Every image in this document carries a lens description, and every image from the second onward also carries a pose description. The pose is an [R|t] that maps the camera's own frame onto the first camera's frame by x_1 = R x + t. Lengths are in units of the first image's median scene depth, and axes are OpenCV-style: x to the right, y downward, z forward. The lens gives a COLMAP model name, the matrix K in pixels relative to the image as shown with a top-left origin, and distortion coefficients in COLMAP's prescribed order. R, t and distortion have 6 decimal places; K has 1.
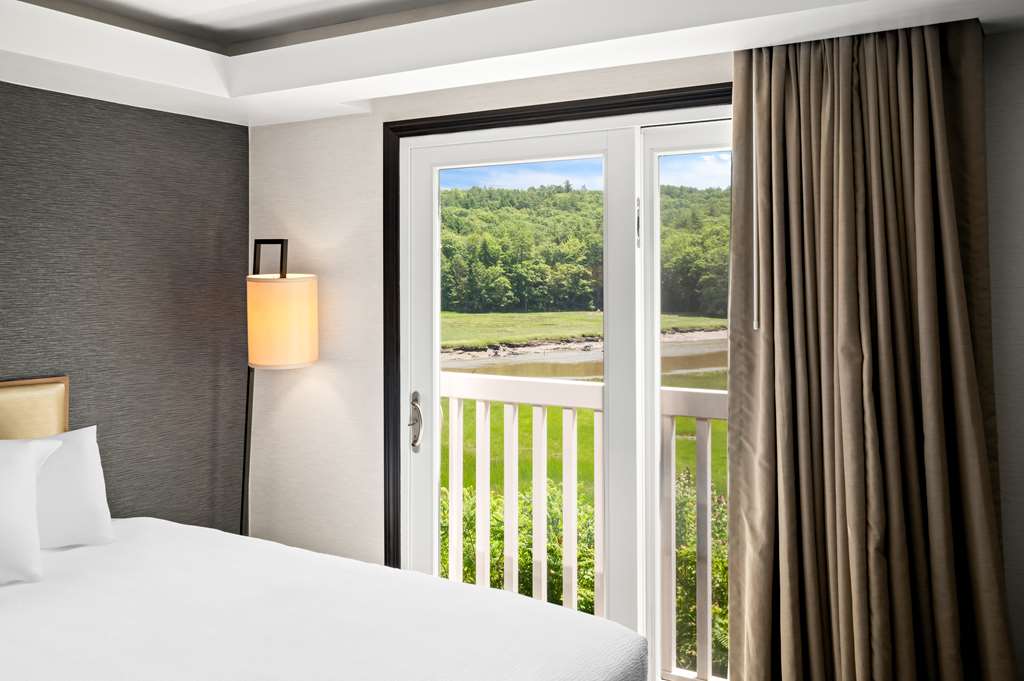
lens RADIAL K [[887.9, 0, 511.9], [0, 887.9, 278.9], [0, 0, 1]] dist [-0.005892, -0.001910]
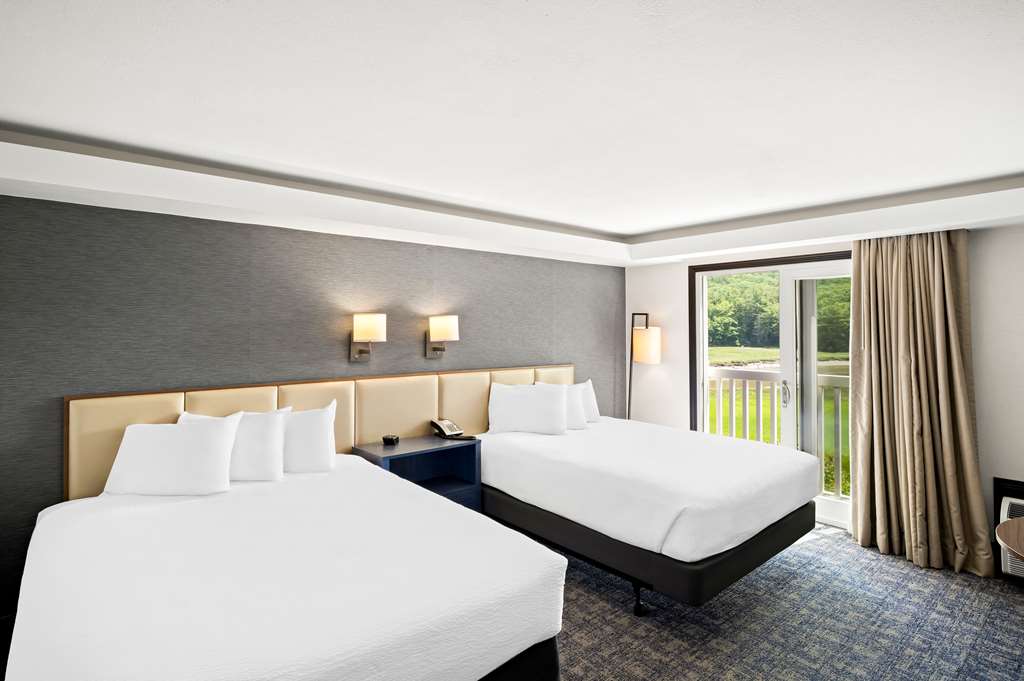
lens RADIAL K [[518.7, 0, 514.8], [0, 518.7, 325.2], [0, 0, 1]] dist [-0.000441, -0.000046]
pose [[0.950544, -0.000759, -0.310590, -0.215881], [0.000084, 0.999998, -0.002187, -0.010295], [0.310591, 0.002053, 0.950542, -0.734499]]
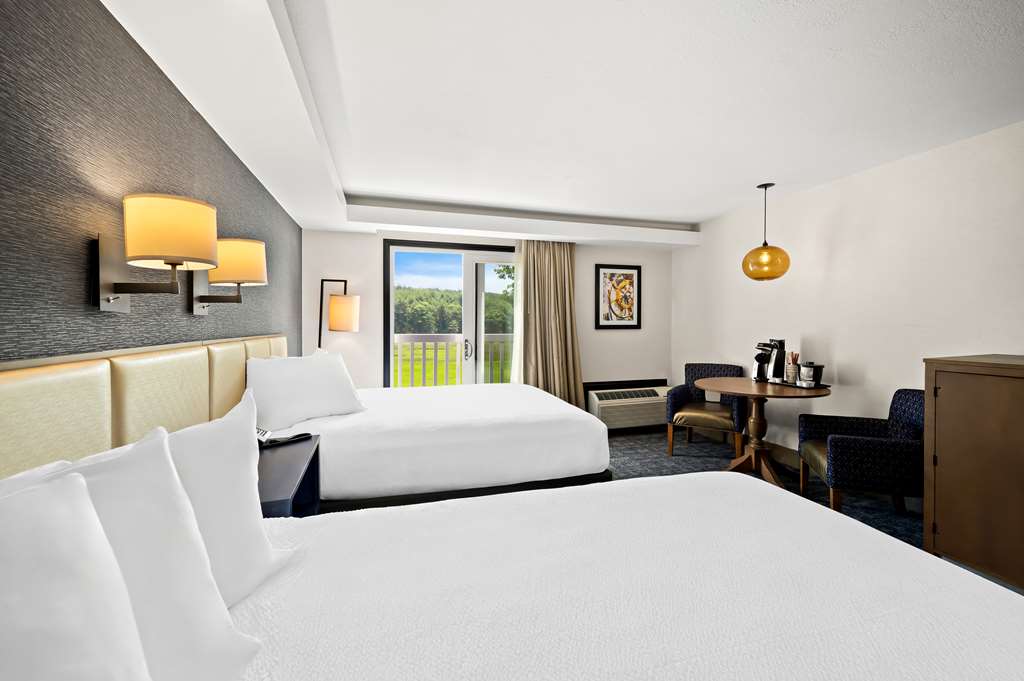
lens RADIAL K [[421.6, 0, 513.0], [0, 421.6, 324.1], [0, 0, 1]] dist [0.000144, -0.000007]
pose [[0.665981, -0.000408, 0.745969, -1.130694], [-0.003790, 0.999985, 0.003930, 0.097296], [-0.745959, -0.005445, 0.665970, -0.164570]]
